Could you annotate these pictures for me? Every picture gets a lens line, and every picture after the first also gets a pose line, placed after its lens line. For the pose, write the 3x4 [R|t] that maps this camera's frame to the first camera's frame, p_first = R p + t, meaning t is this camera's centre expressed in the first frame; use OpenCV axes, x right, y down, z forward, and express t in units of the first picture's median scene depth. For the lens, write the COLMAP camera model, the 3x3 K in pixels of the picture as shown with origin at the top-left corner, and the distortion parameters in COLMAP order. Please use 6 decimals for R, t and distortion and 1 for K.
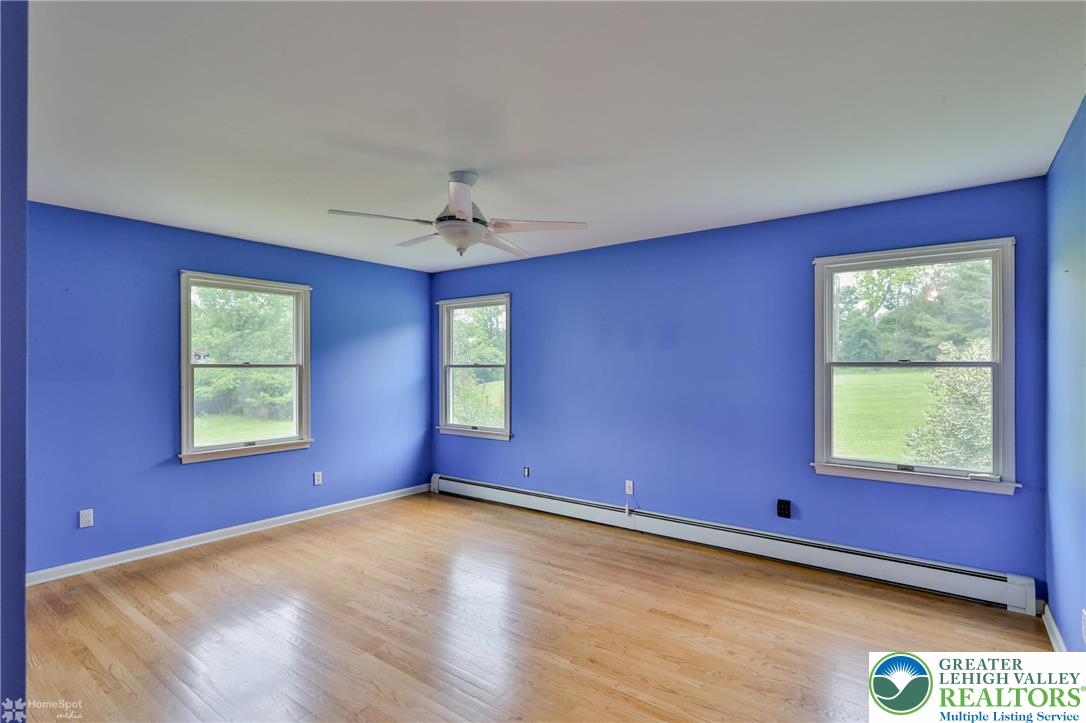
lens RADIAL K [[537.0, 0, 547.6], [0, 537.0, 366.3], [0, 0, 1]] dist [-0.000102, 0.000381]
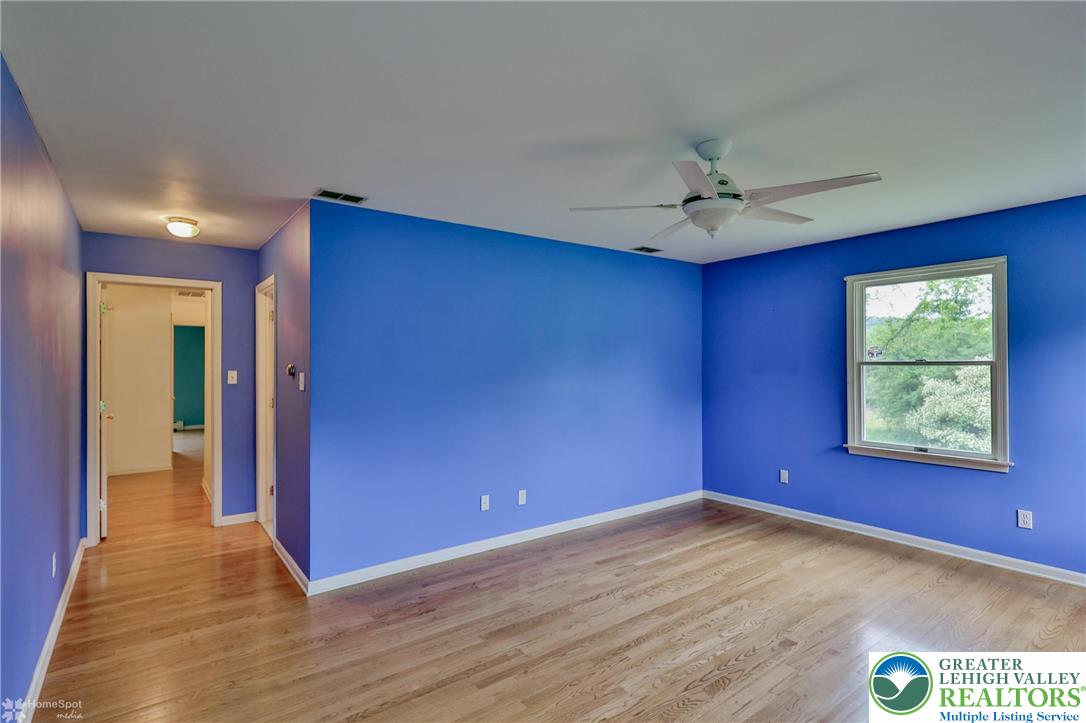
lens RADIAL K [[537.0, 0, 543.3], [0, 537.0, 361.3], [0, 0, 1]] dist [-0.000102, 0.000381]
pose [[-0.292766, -0.006152, -0.956164, 0.558036], [0.003234, 0.999967, -0.007424, 0.000544], [0.956179, -0.005266, -0.292737, 0.740076]]
